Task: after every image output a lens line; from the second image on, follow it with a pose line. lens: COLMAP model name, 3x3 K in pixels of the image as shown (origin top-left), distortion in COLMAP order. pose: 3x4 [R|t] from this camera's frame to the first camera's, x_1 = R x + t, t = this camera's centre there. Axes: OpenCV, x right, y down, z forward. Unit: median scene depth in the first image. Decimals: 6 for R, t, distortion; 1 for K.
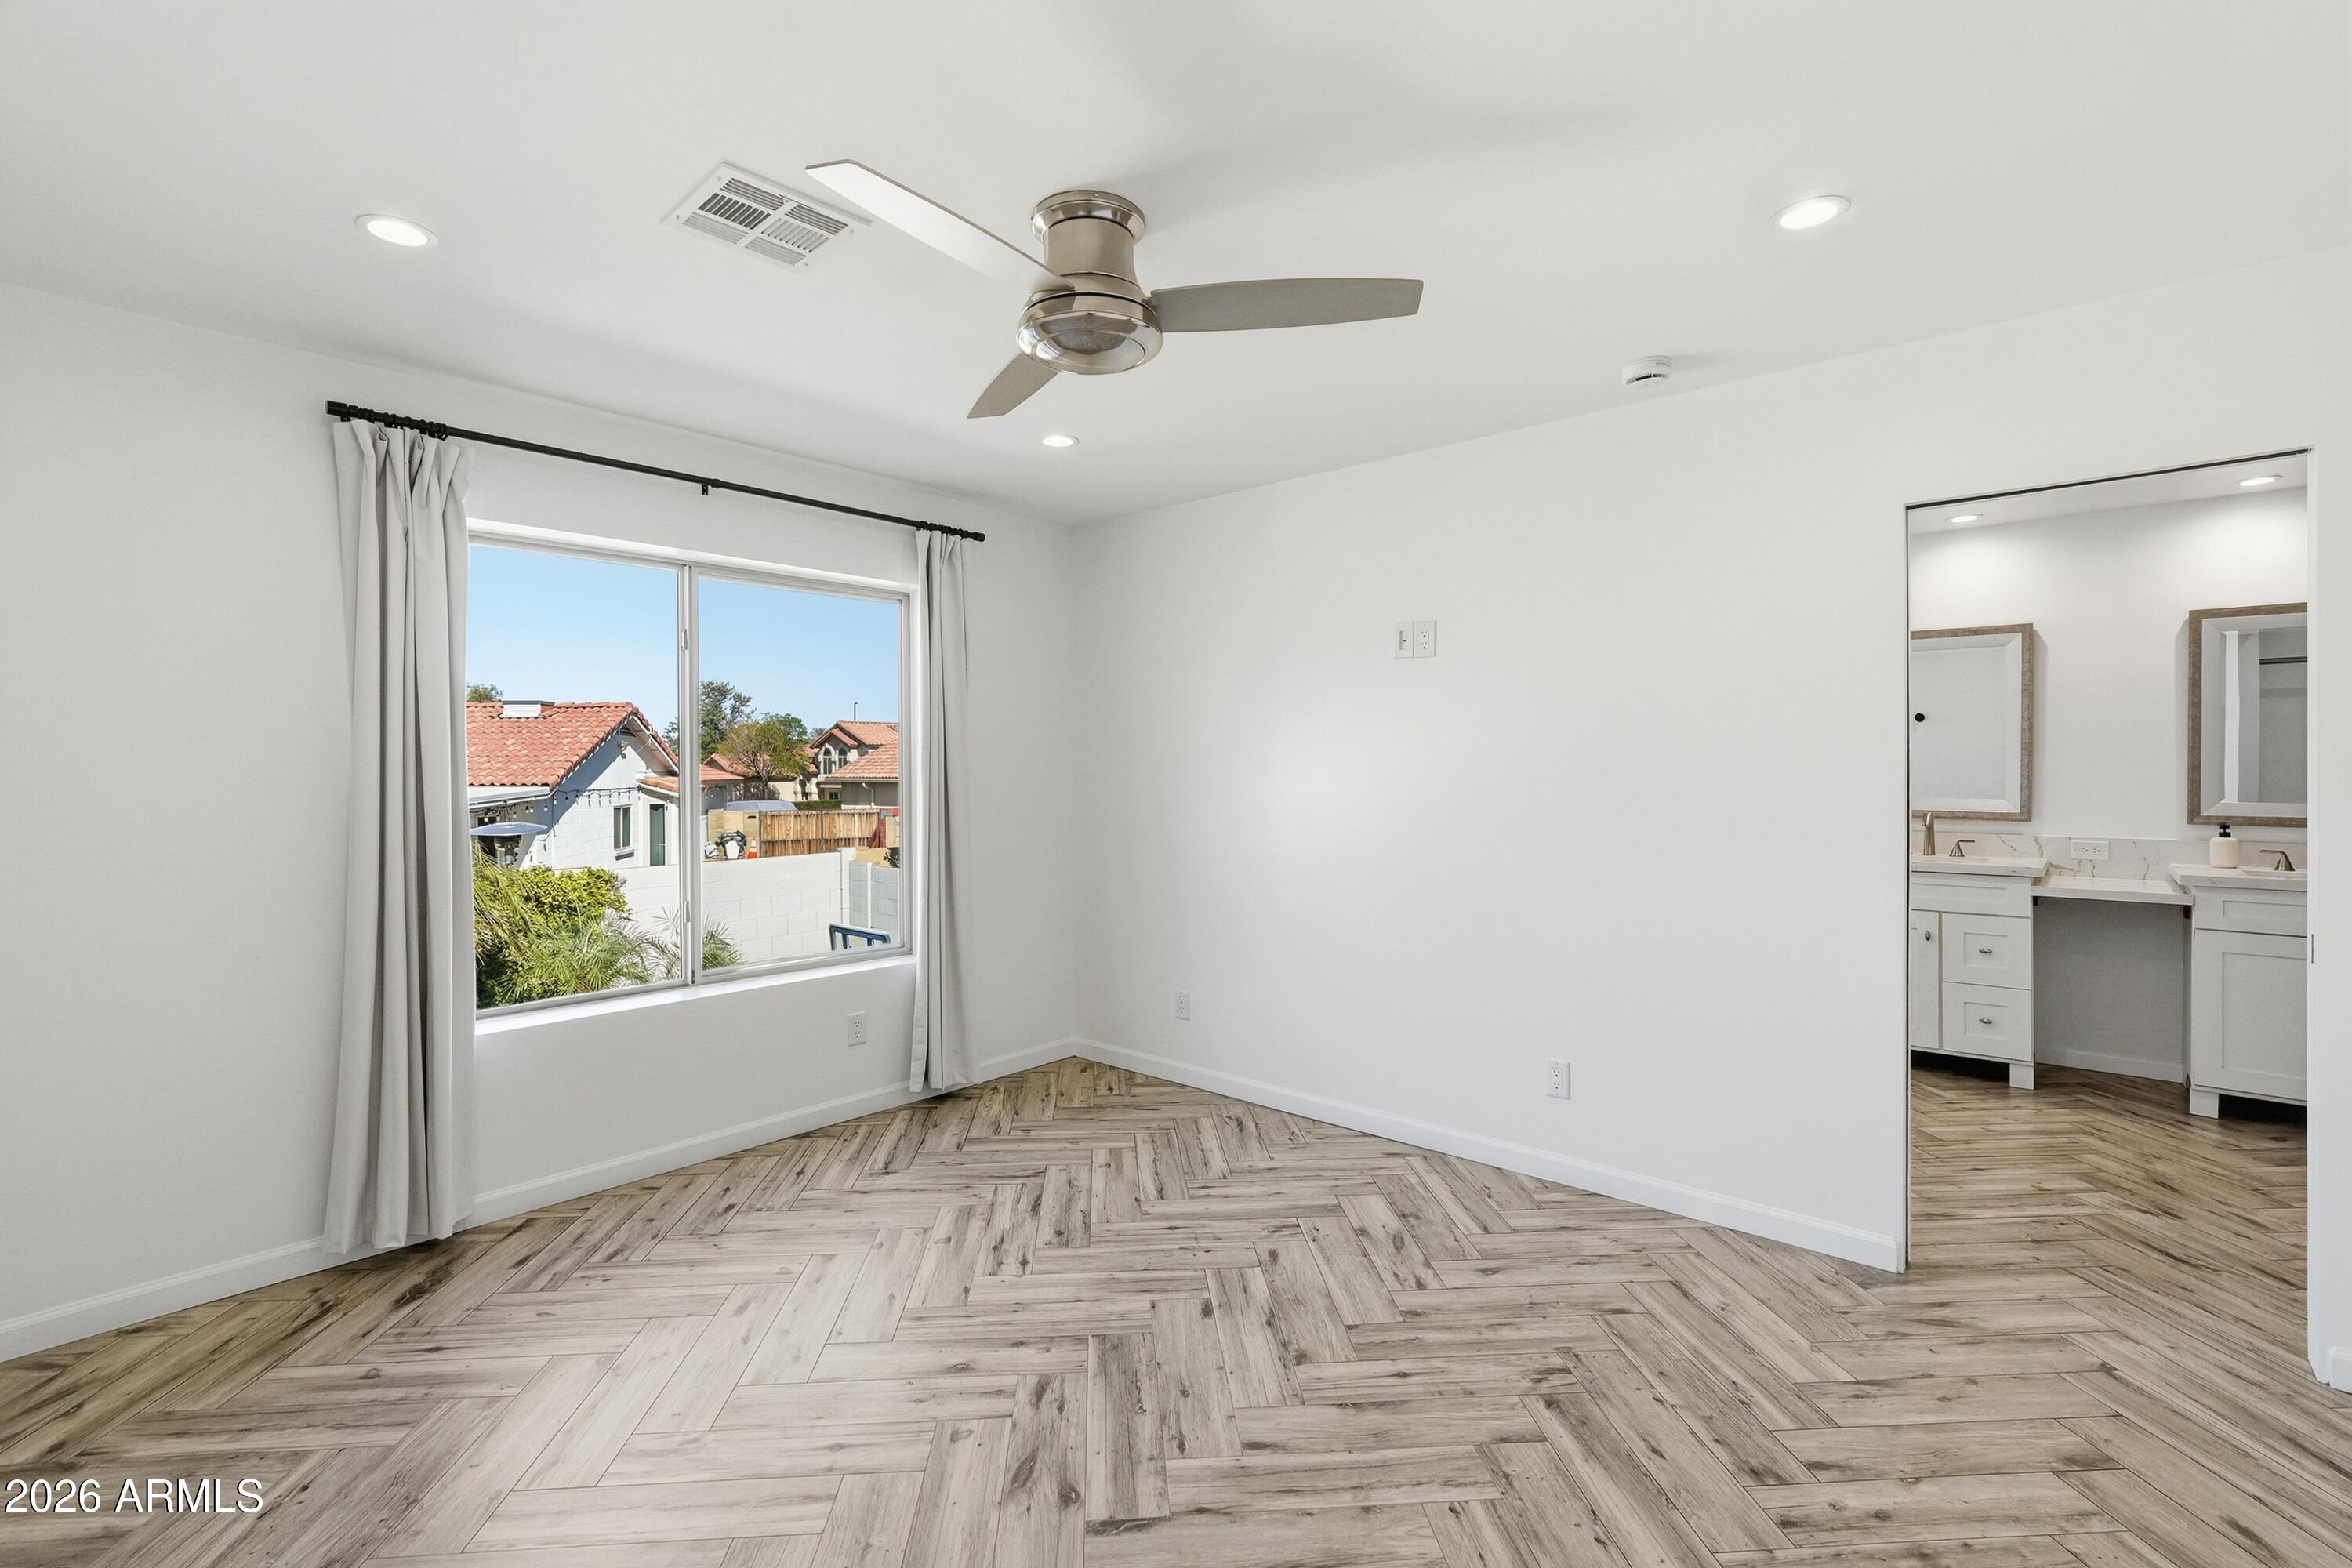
lens RADIAL K [[1052.6, 0, 1175.7], [0, 1052.6, 789.9], [0, 0, 1]] dist [-0.017493, 0.010078]
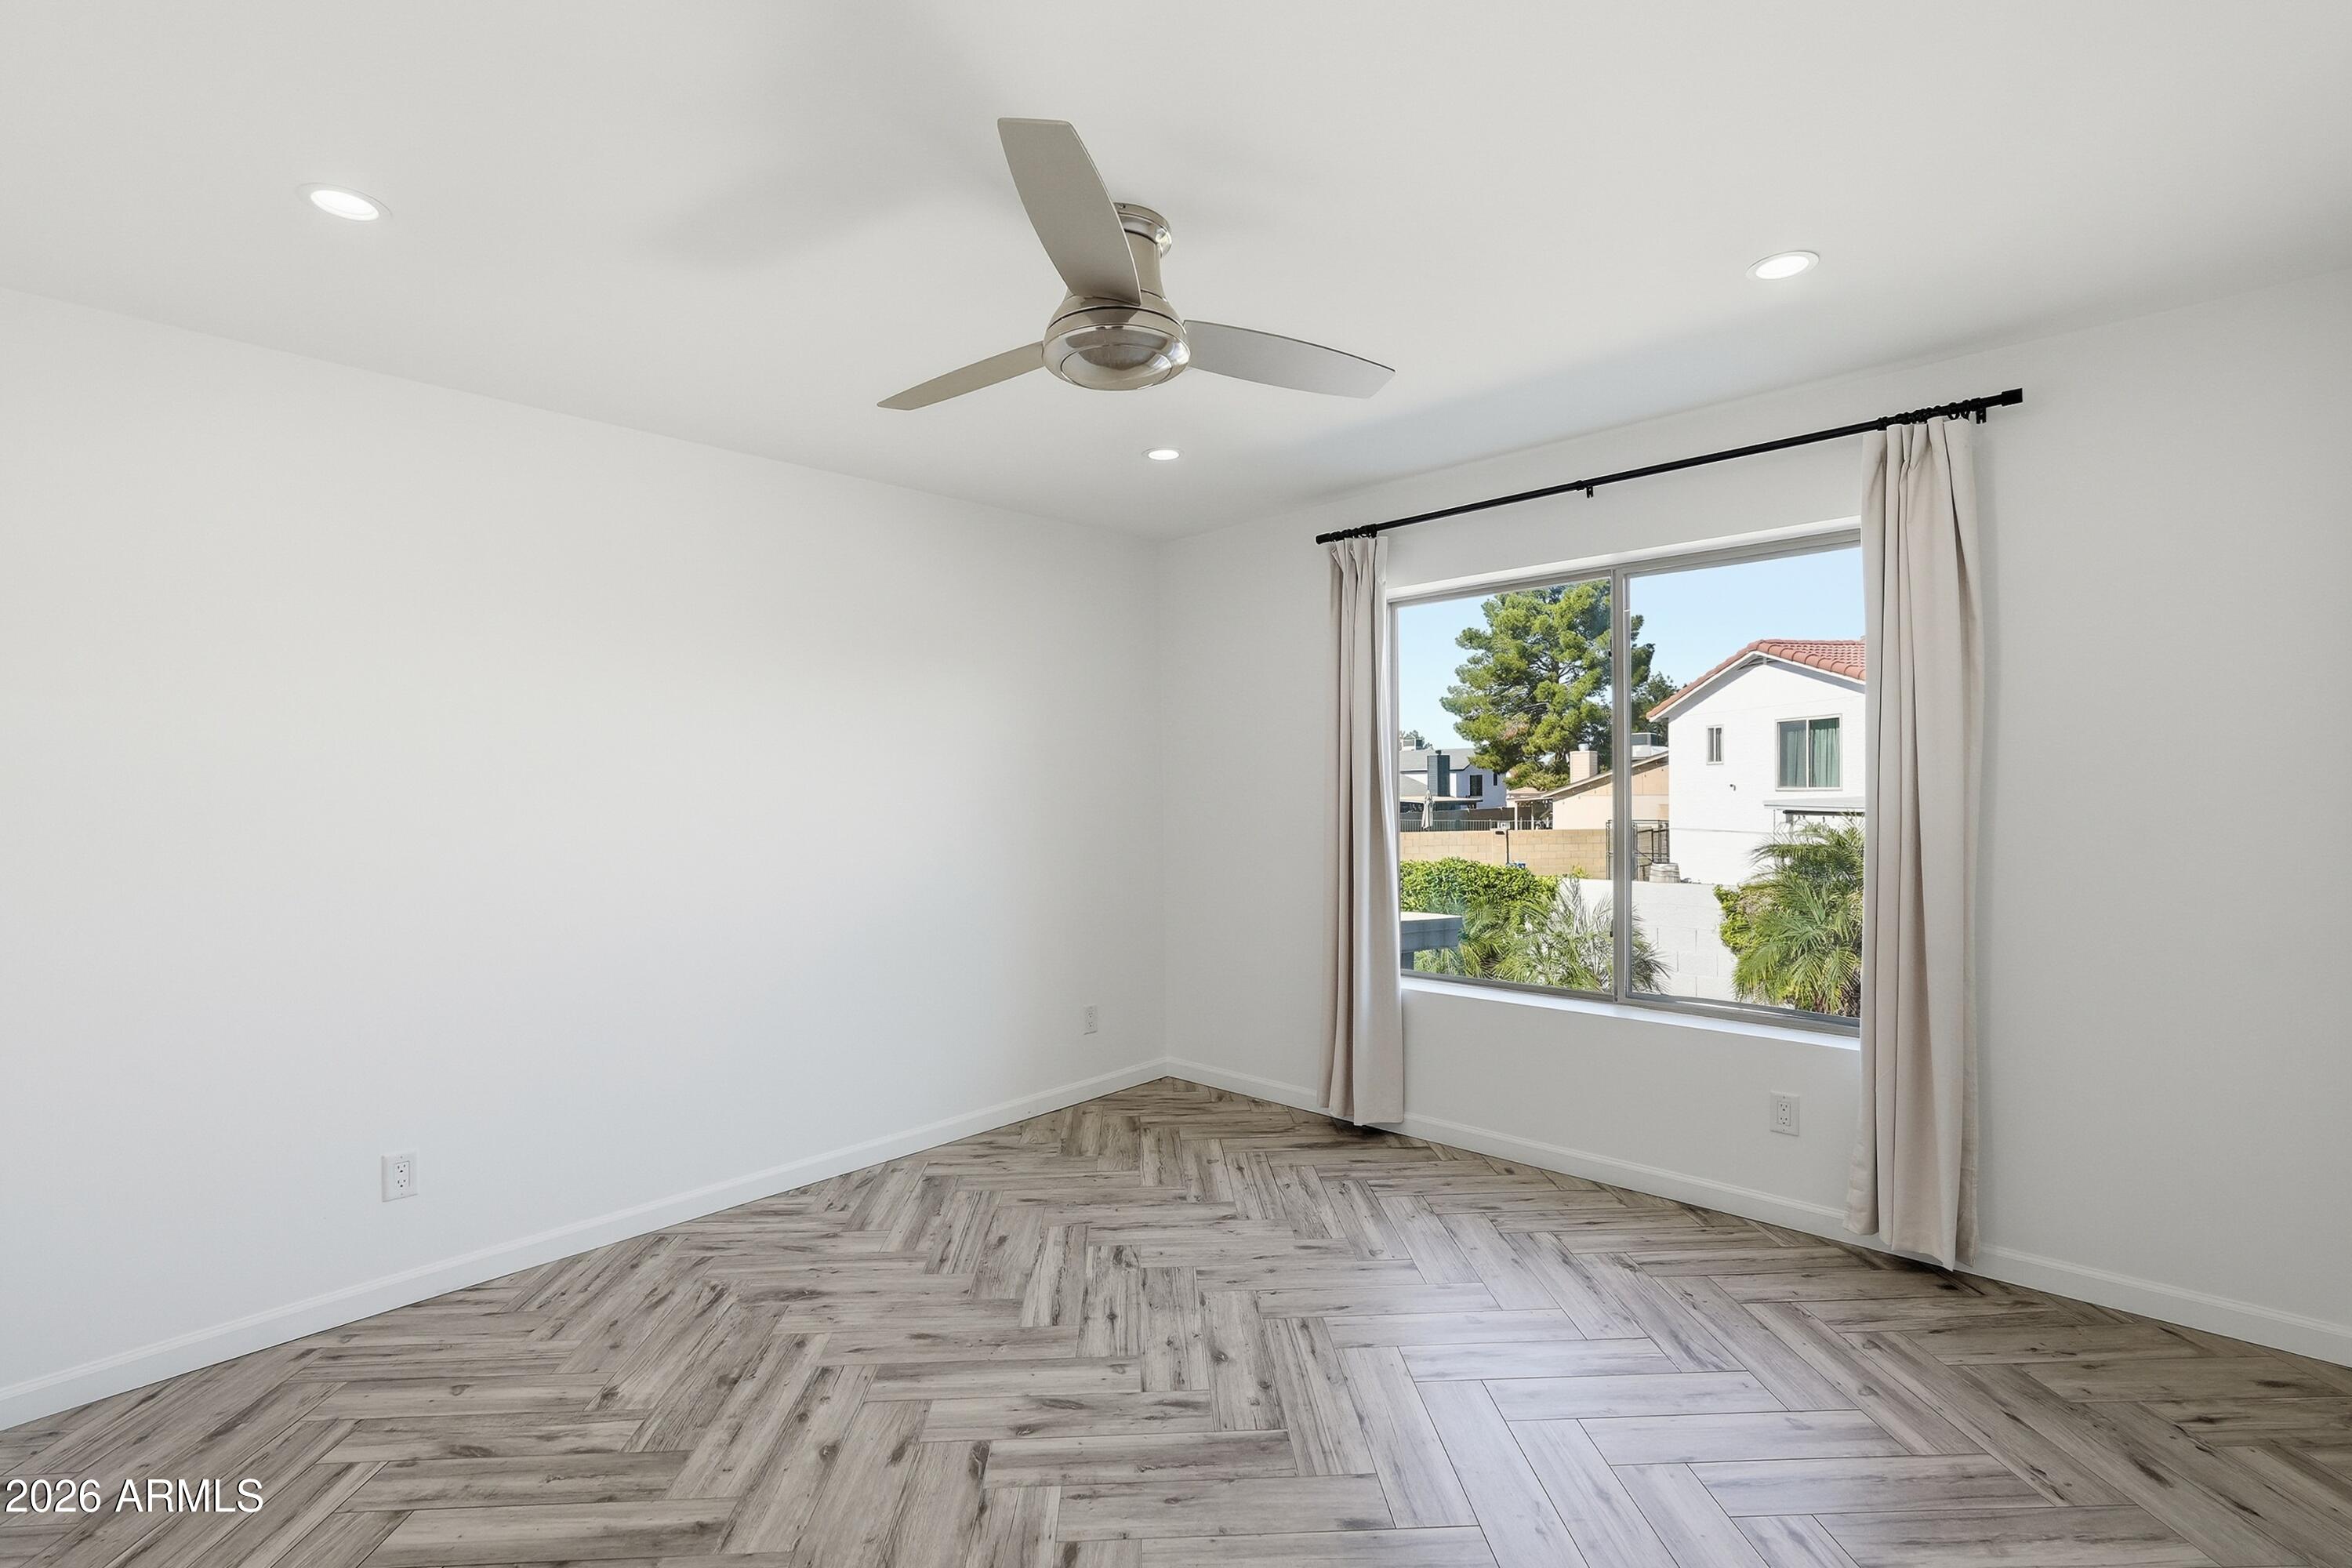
lens RADIAL K [[1052.6, 0, 1175.7], [0, 1052.6, 789.9], [0, 0, 1]] dist [-0.017493, 0.010078]
pose [[-0.037159, 0.004486, -0.999299, 0.637466], [-0.010056, 0.999938, 0.004863, -0.016803], [0.999259, 0.010230, -0.037111, 0.744918]]
